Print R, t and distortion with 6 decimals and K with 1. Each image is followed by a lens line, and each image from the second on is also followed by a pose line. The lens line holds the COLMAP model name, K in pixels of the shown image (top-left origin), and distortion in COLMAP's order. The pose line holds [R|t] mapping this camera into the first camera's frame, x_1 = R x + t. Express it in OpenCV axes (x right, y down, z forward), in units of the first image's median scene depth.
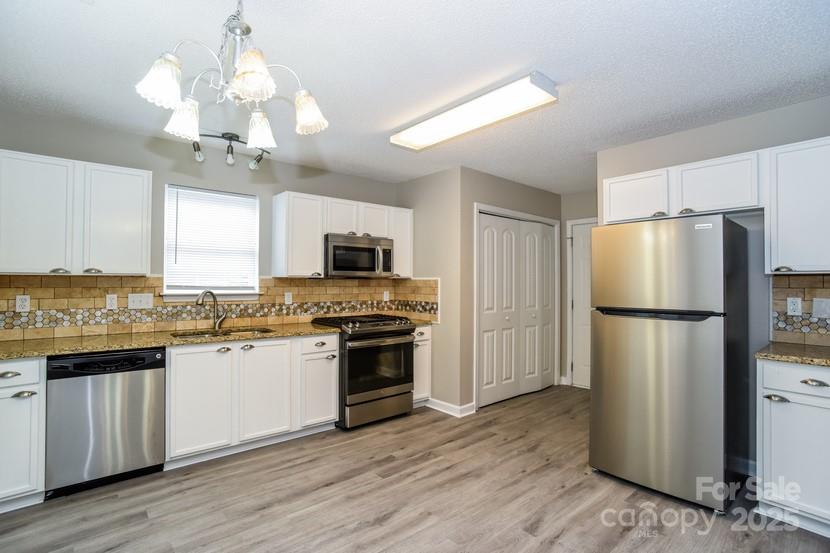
lens RADIAL K [[399.7, 0, 415.0], [0, 399.7, 276.5], [0, 0, 1]] dist [-0.034385, 0.000719]
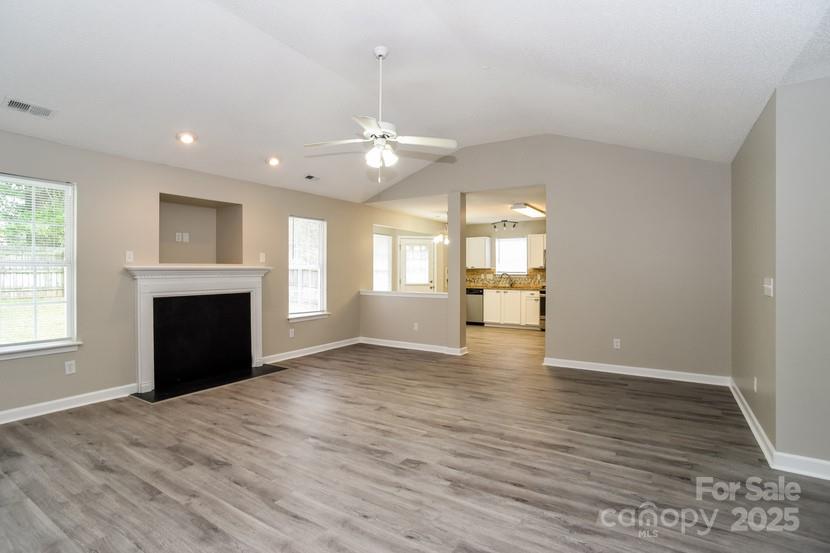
lens RADIAL K [[399.7, 0, 415.0], [0, 399.7, 276.5], [0, 0, 1]] dist [-0.034385, 0.000719]
pose [[0.294996, 0.006862, -0.955474, 2.116472], [0.019392, 0.999725, 0.013167, 0.008151], [0.955302, -0.022413, 0.294782, -0.507319]]
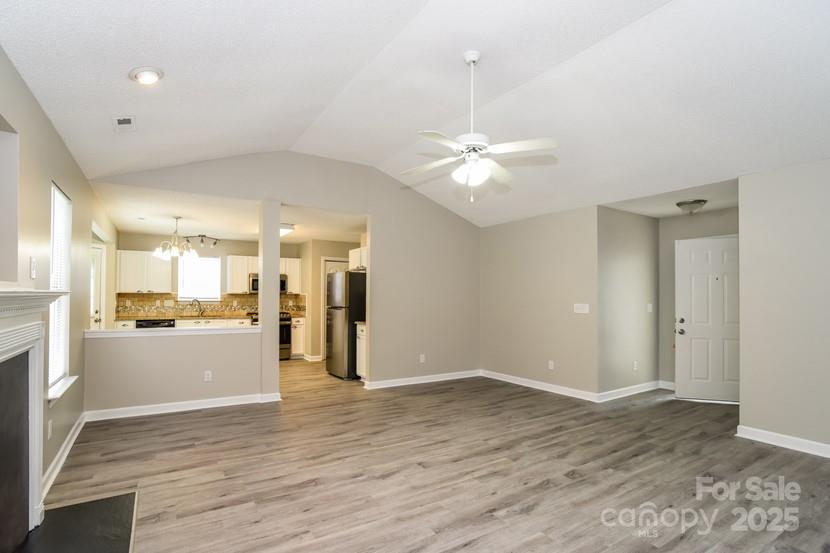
lens RADIAL K [[409.3, 0, 409.4], [0, 409.3, 290.3], [0, 0, 1]] dist [-0.043291, 0.000586]
pose [[0.988599, -0.000608, -0.150572, 1.129887], [0.000611, 1.000000, -0.000027, -0.017643], [0.150572, -0.000065, 0.988599, -1.227438]]
